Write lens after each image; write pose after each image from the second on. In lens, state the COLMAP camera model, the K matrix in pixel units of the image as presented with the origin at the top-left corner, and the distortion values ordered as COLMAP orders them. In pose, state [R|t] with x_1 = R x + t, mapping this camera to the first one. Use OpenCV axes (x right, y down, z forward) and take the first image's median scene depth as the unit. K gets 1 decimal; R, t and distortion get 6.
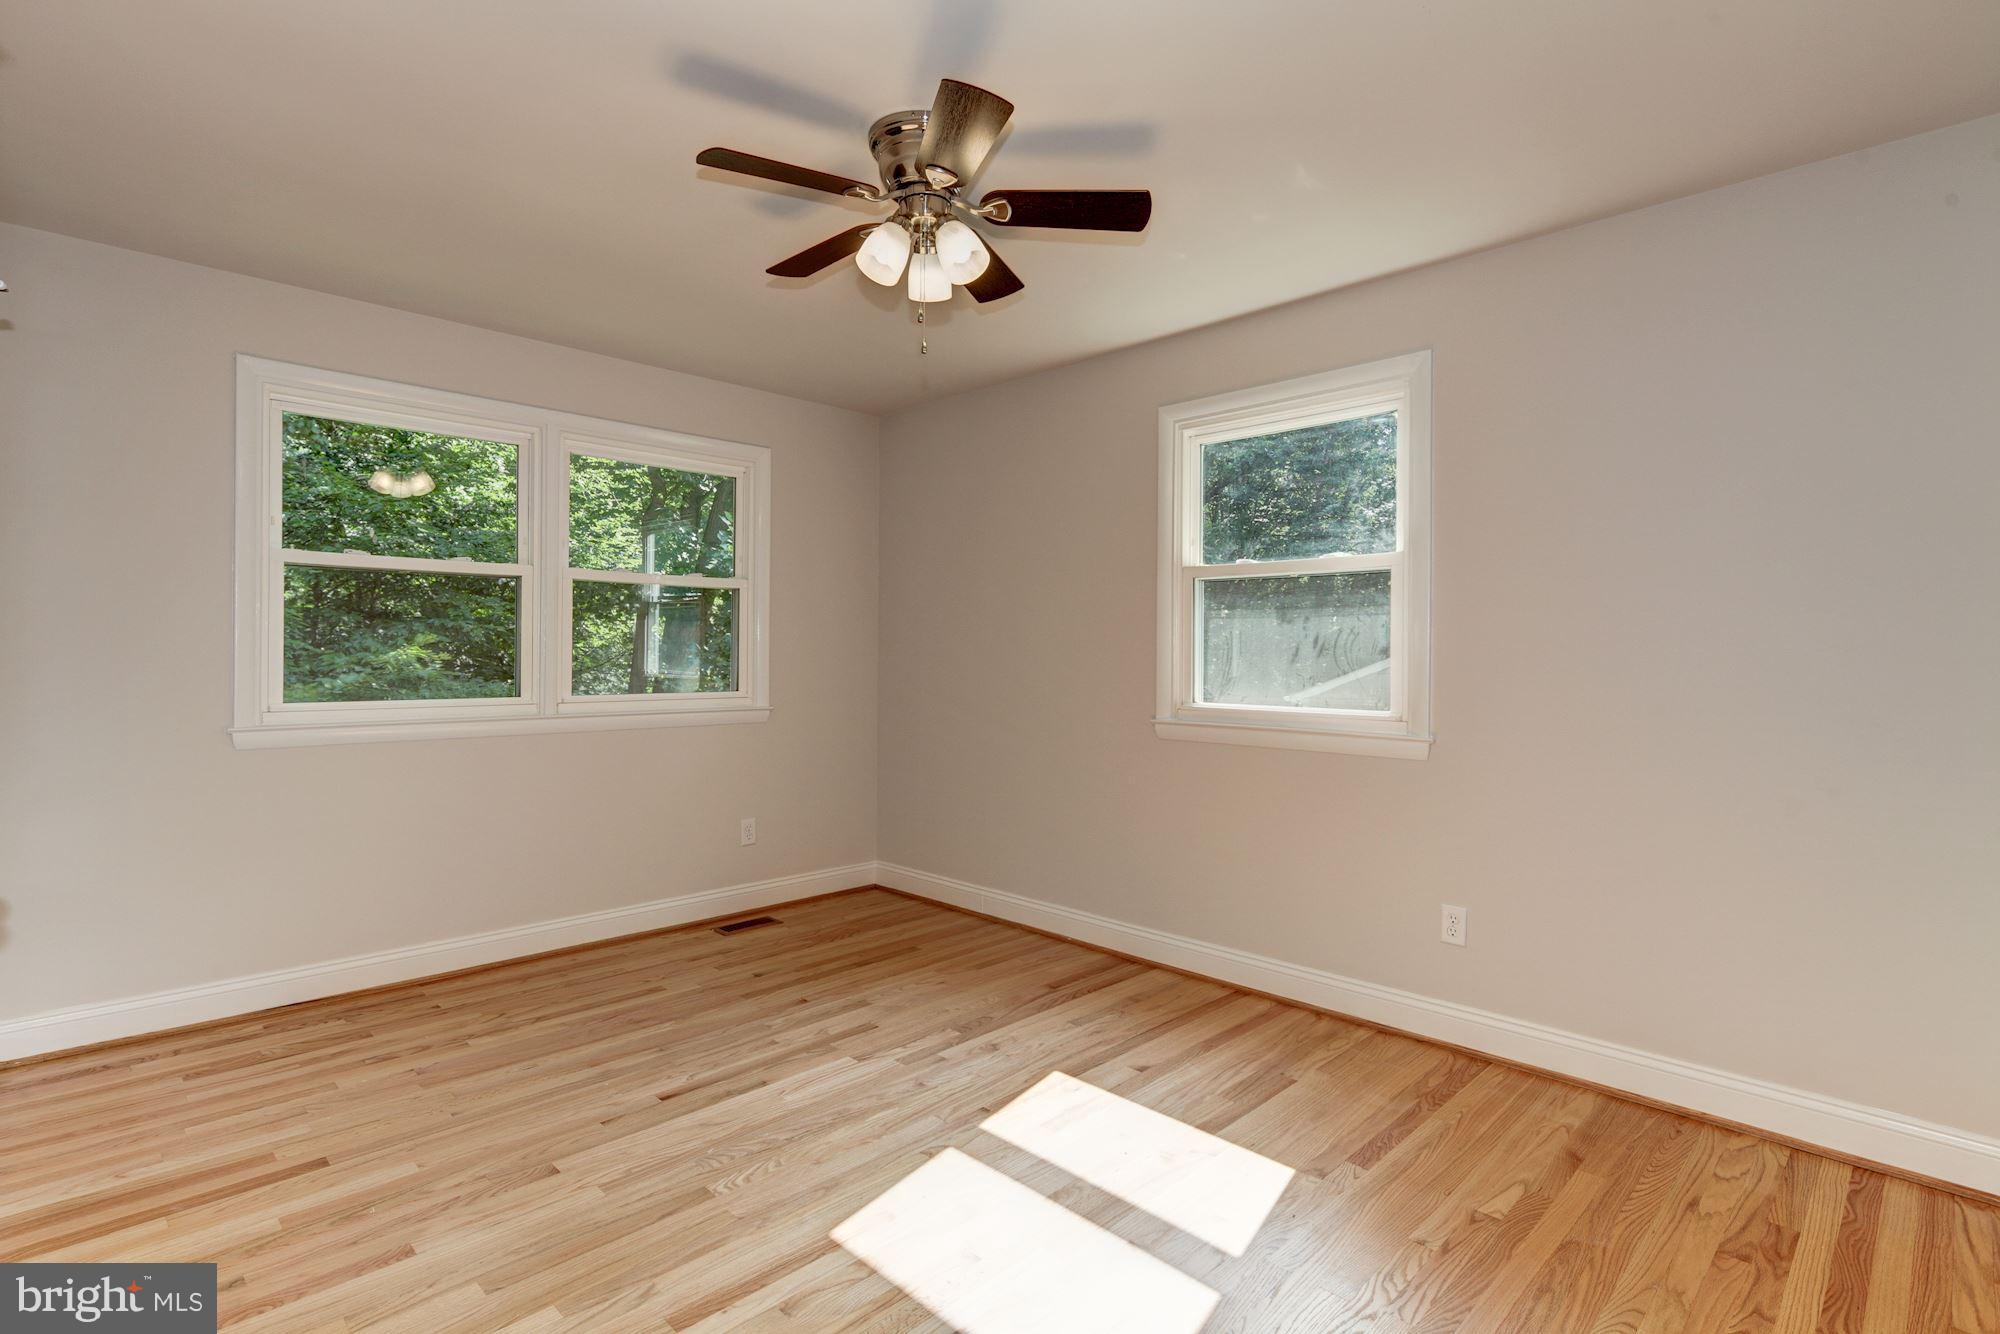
lens RADIAL K [[969.0, 0, 997.9], [0, 969.0, 652.5], [0, 0, 1]] dist [0.004307, -0.004846]
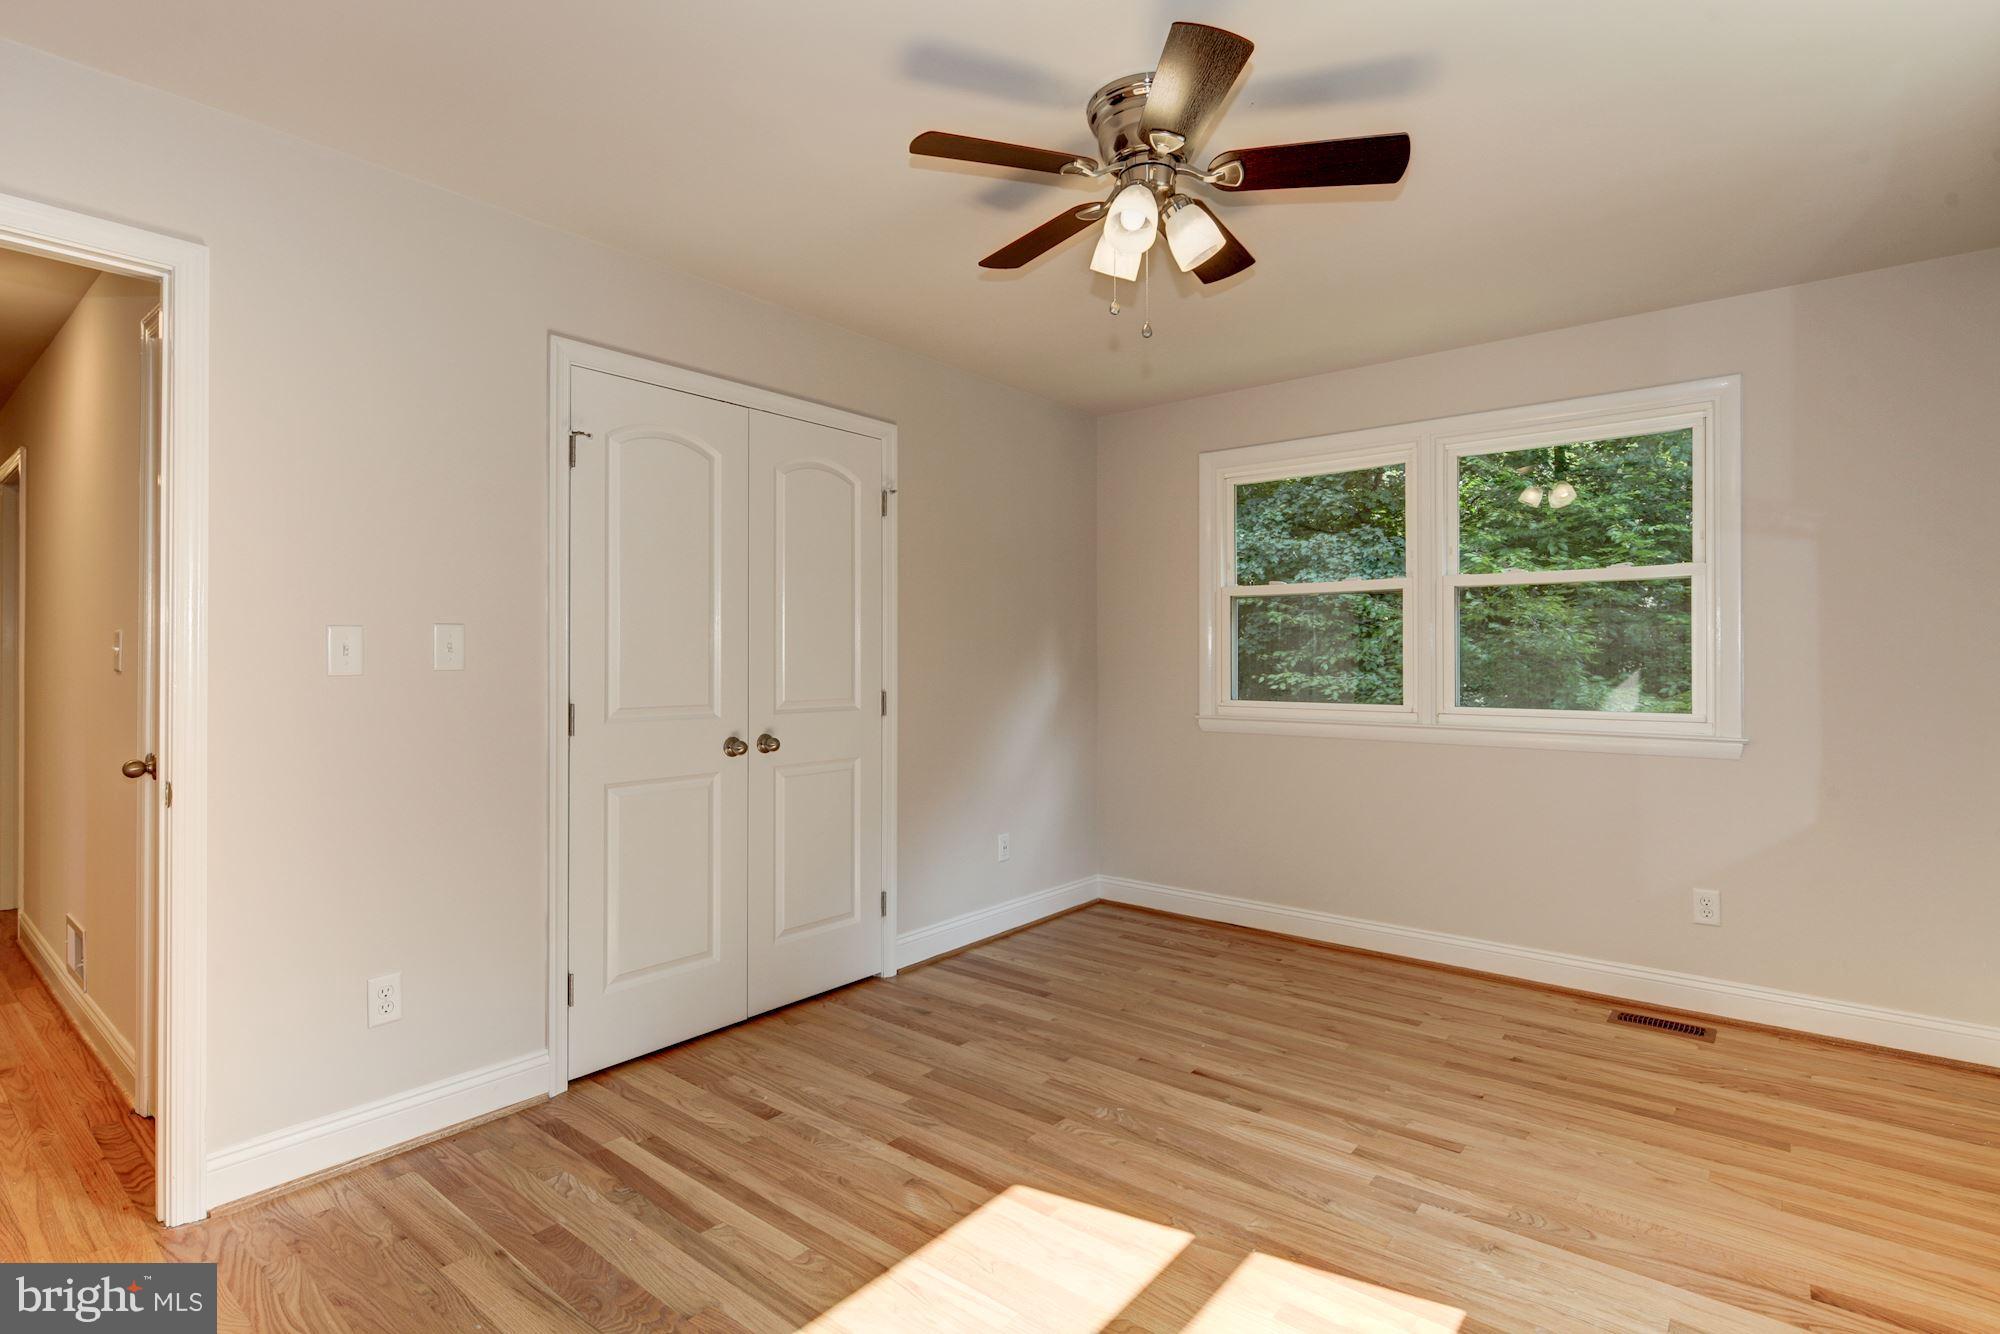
lens RADIAL K [[969.0, 0, 997.9], [0, 969.0, 652.5], [0, 0, 1]] dist [0.004307, -0.004846]
pose [[0.099040, -0.011526, -0.995017, 0.642867], [-0.001443, 0.999930, -0.011727, 0.002675], [0.995082, 0.002598, 0.099016, 0.599866]]
